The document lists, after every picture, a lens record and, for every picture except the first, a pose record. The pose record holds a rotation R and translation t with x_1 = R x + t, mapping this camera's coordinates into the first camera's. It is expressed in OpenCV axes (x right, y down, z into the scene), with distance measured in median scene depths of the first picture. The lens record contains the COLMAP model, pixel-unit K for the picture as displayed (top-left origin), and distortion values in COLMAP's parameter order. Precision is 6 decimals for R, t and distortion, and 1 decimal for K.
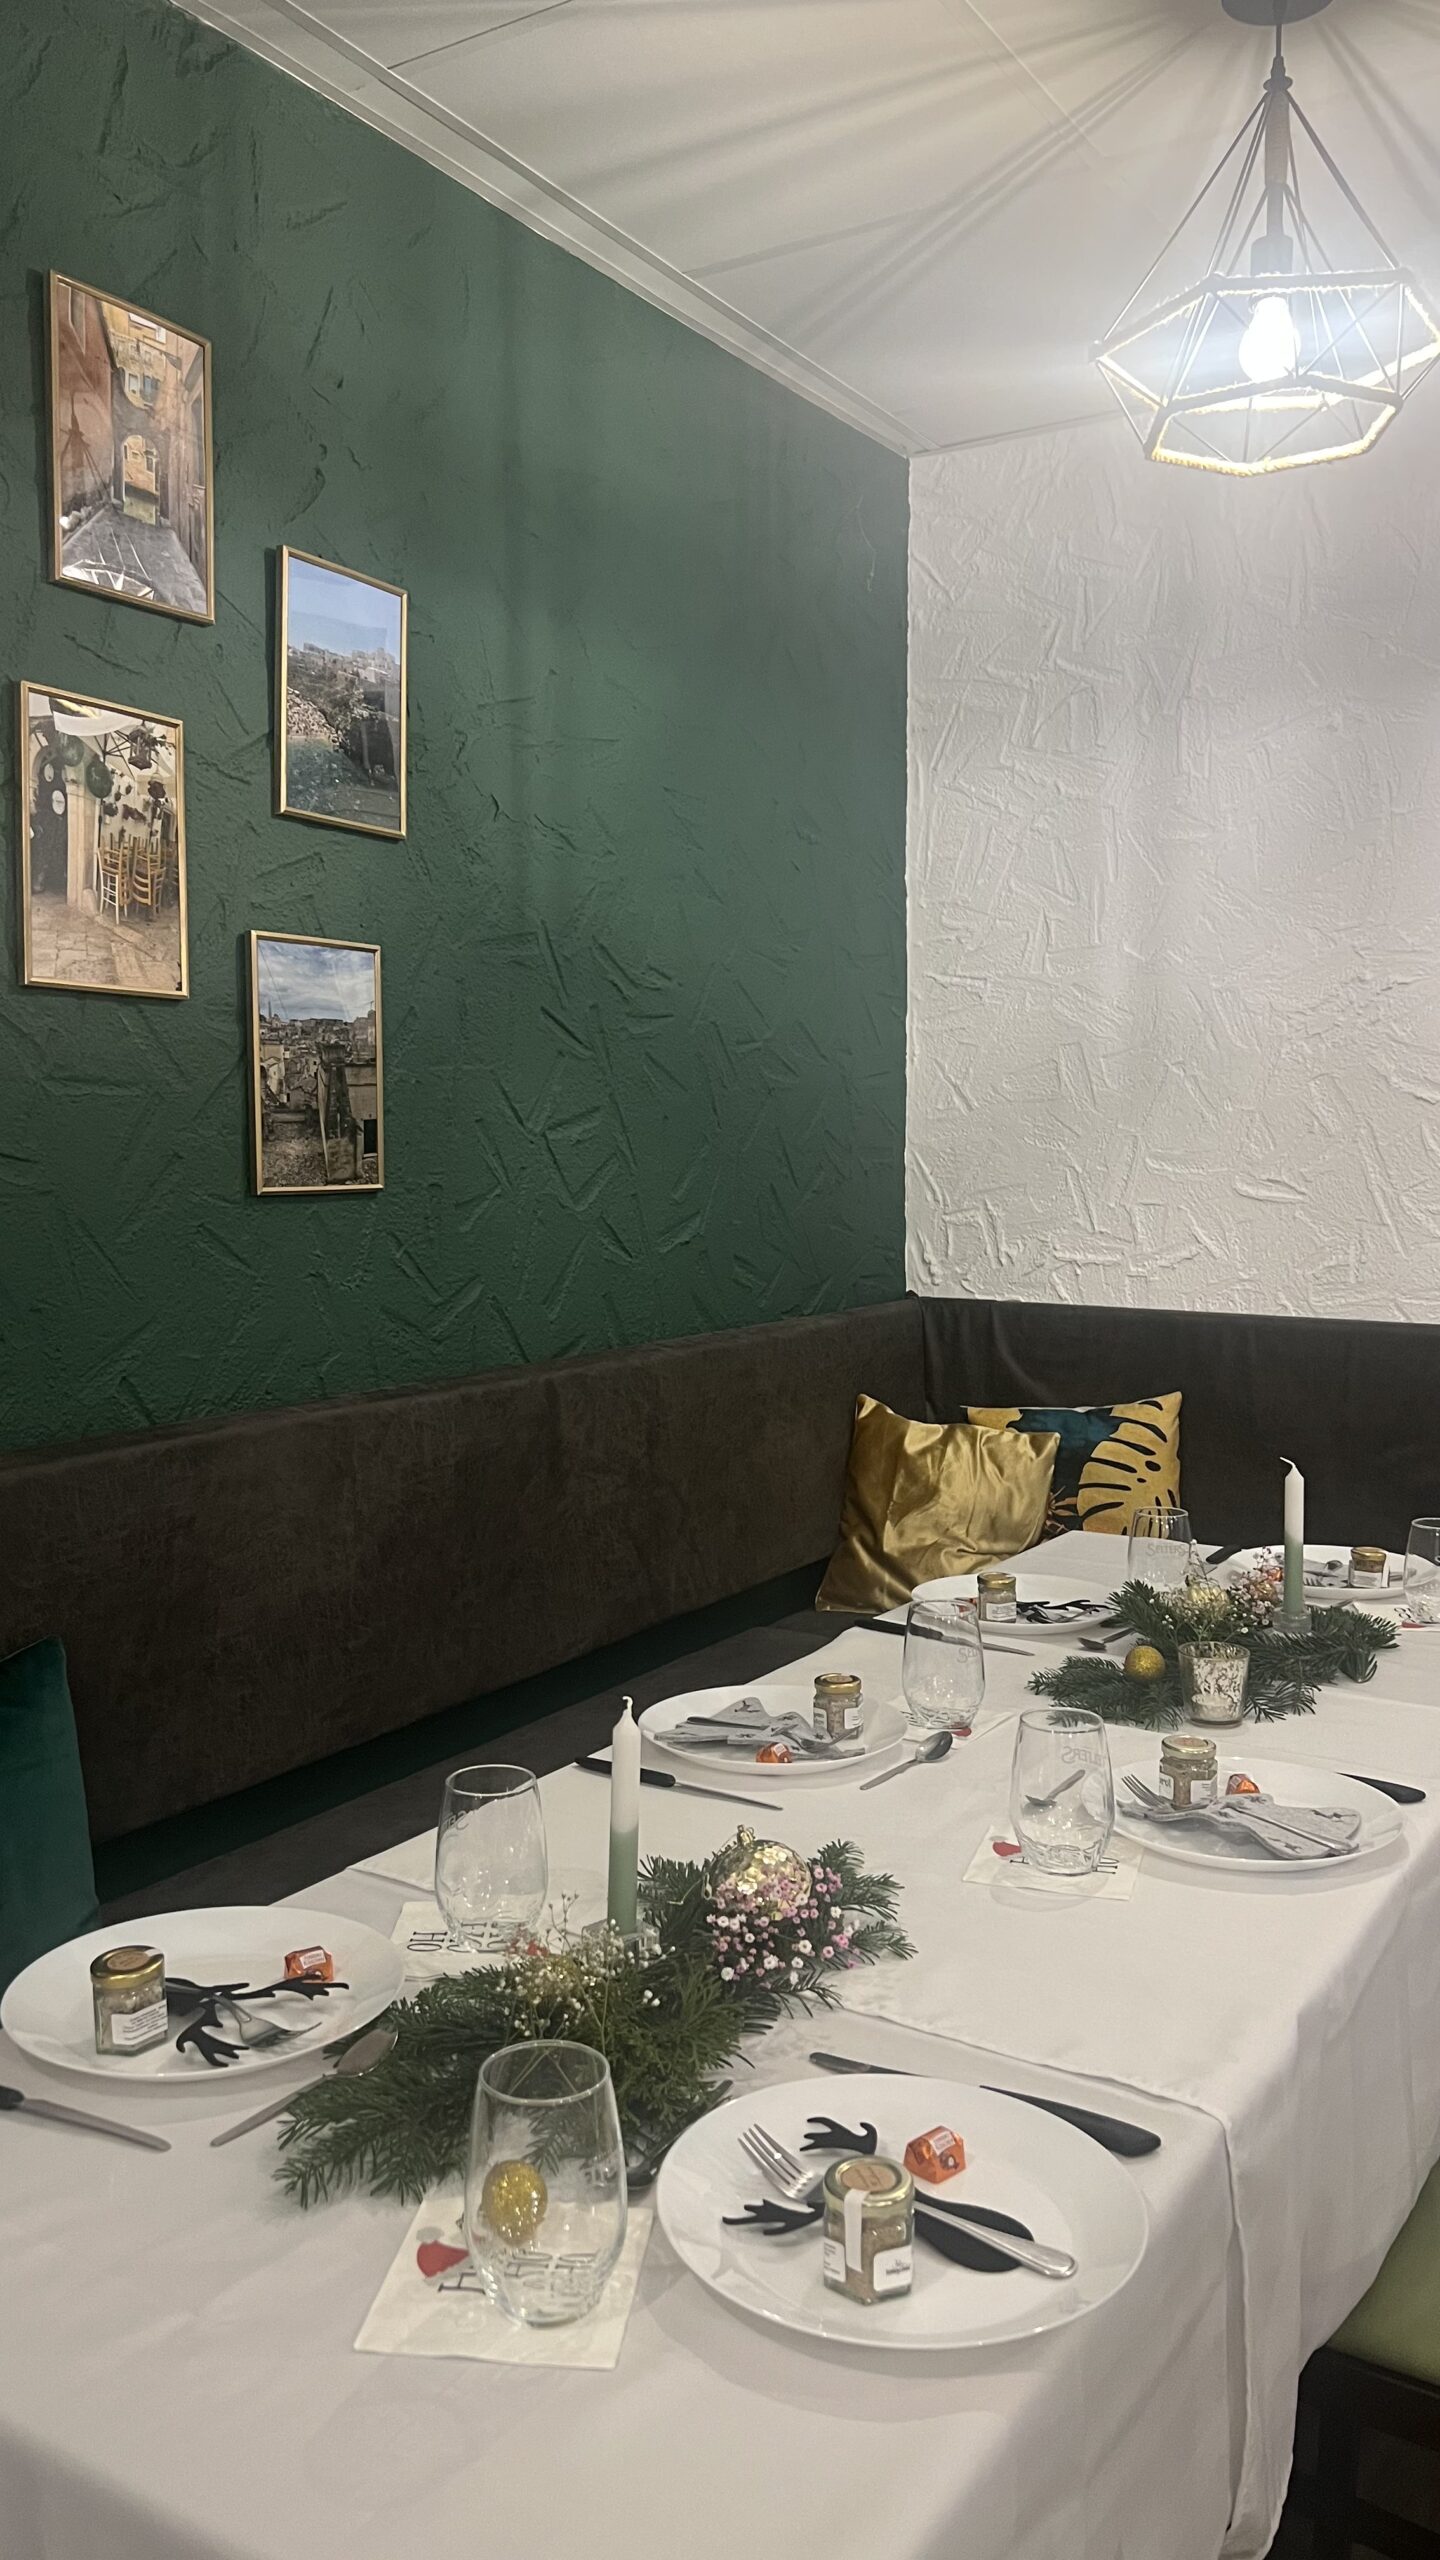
lens RADIAL K [[1873.3, 0, 724.9], [0, 1873.3, 1271.1], [0, 0, 1]] dist [0.030633, 0.000111]
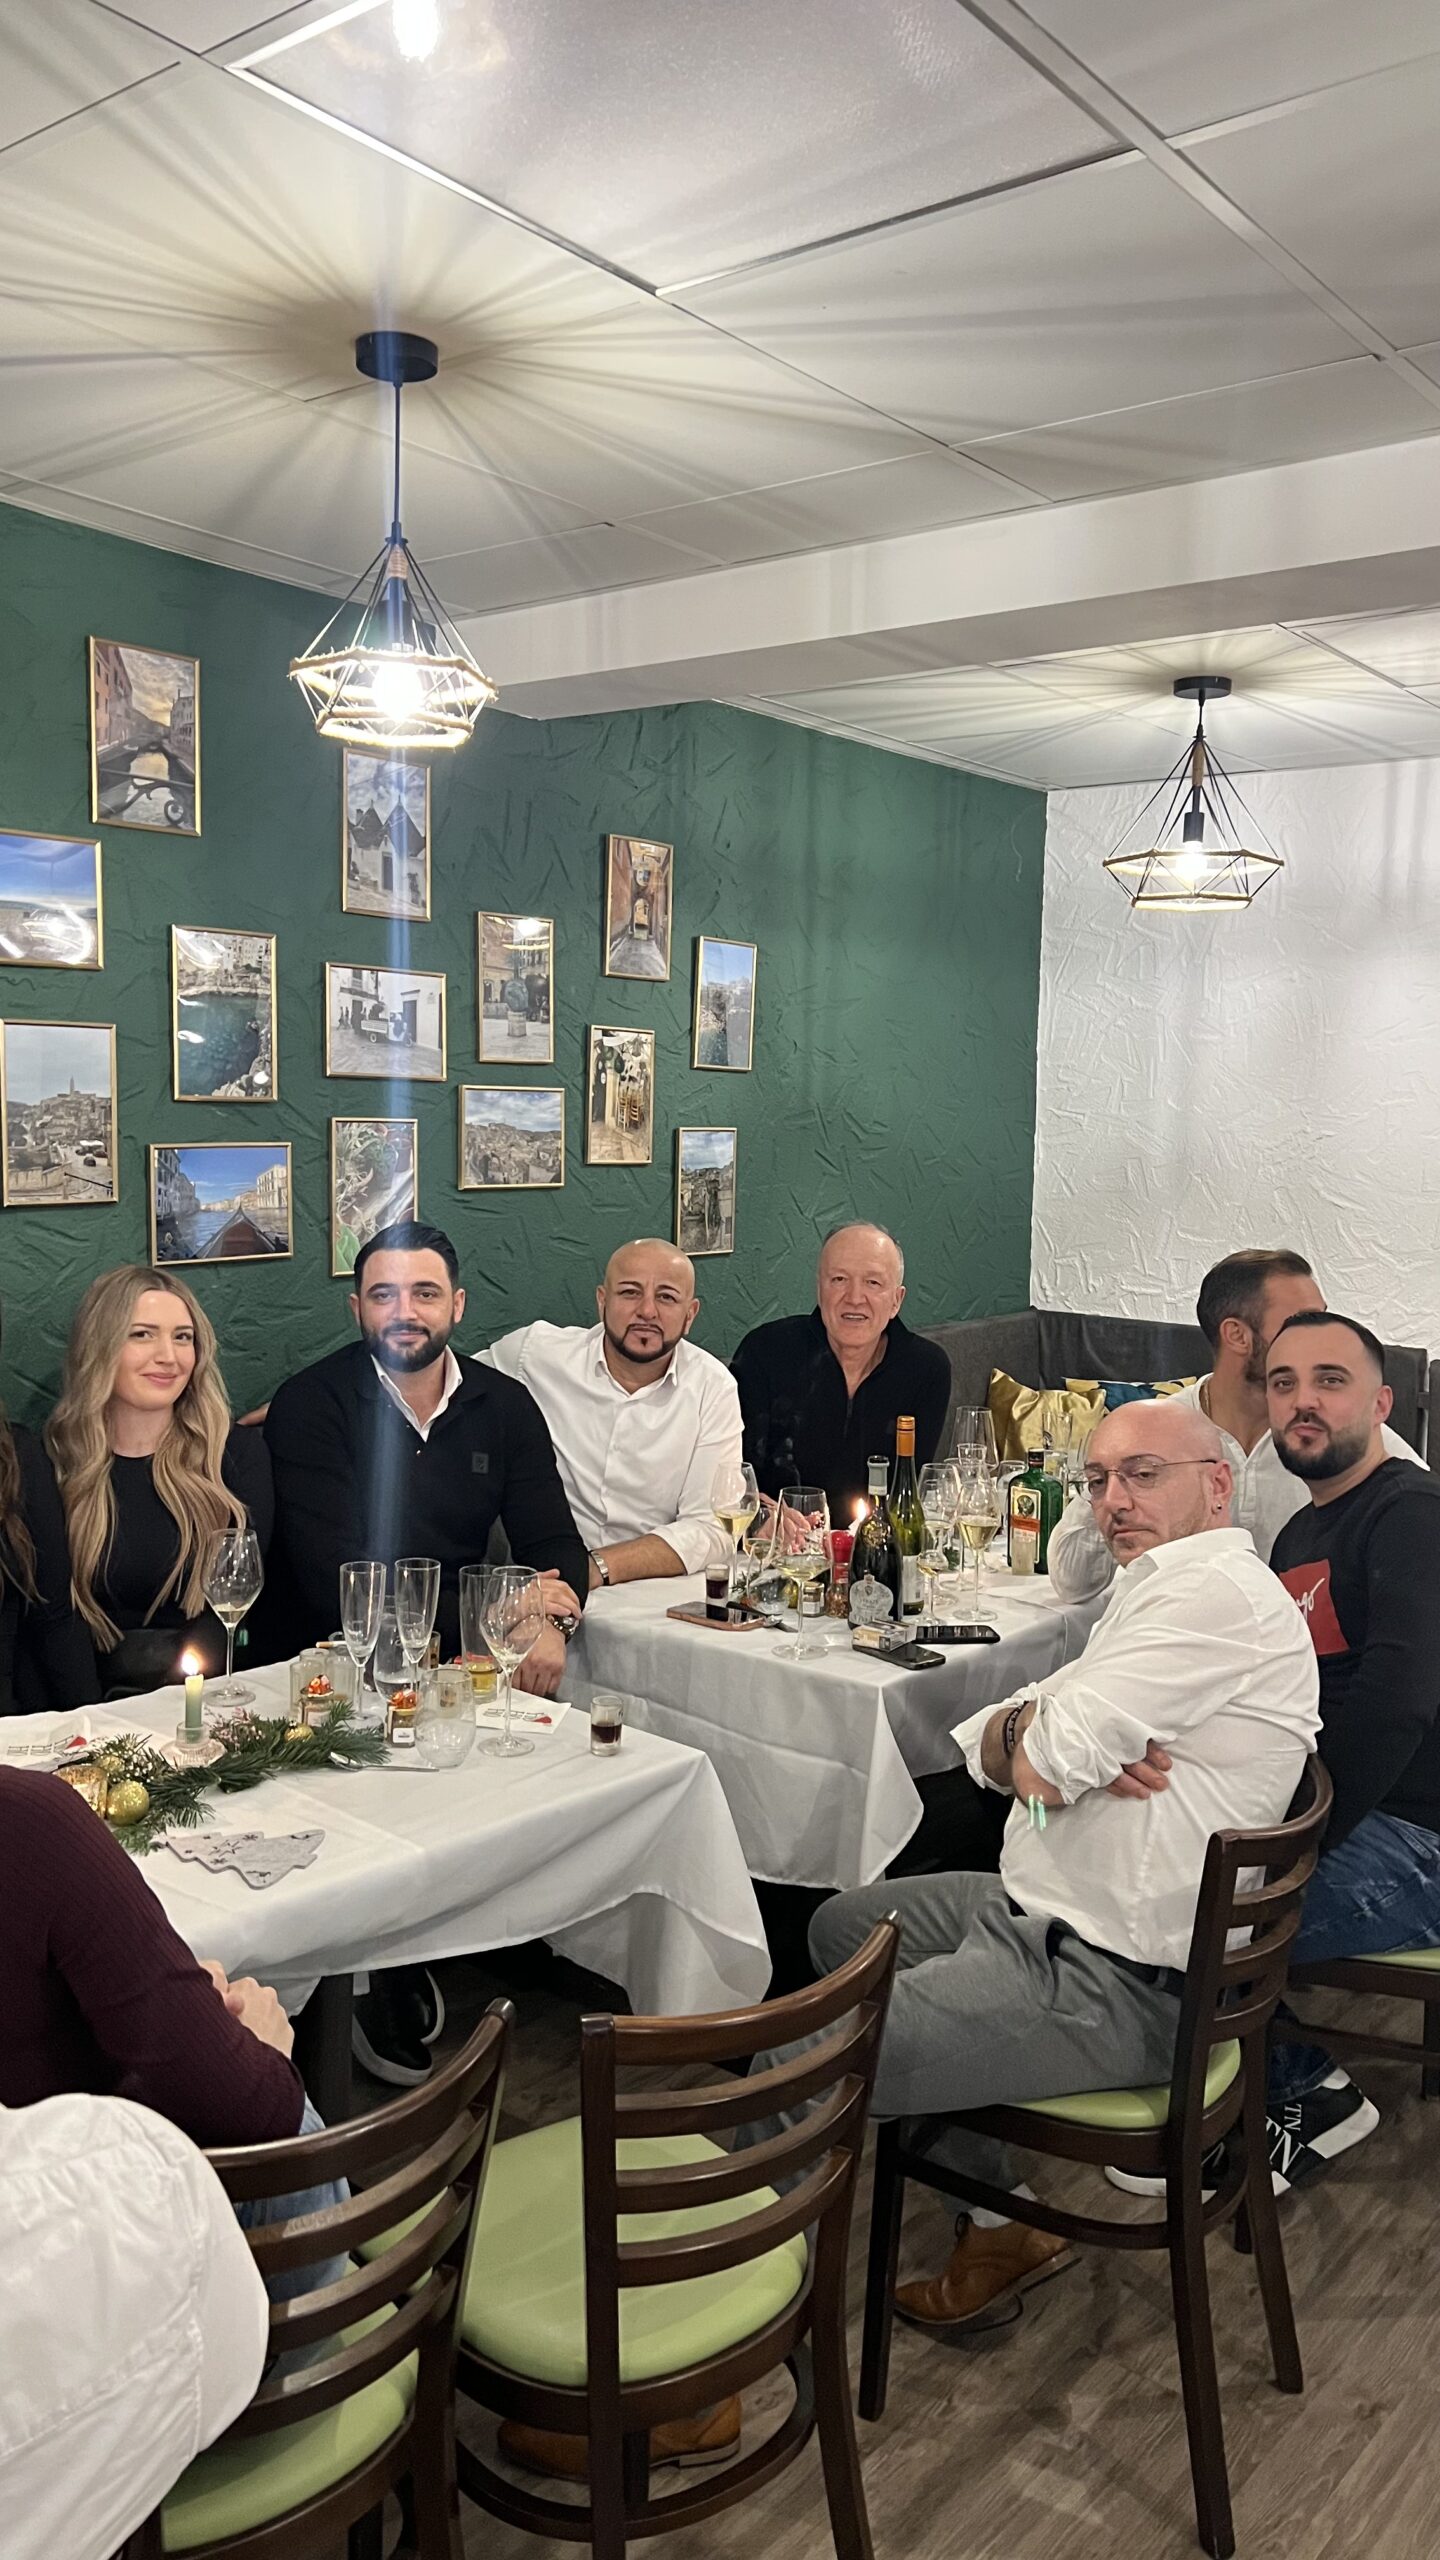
lens RADIAL K [[1873.3, 0, 719.2], [0, 1873.3, 1273.7], [0, 0, 1]] dist [0.030633, 0.000111]
pose [[0.992592, 0.035280, -0.116259, 0.030426], [-0.033034, 0.999230, 0.021186, -0.065545], [0.116917, -0.017188, 0.992993, -0.970912]]
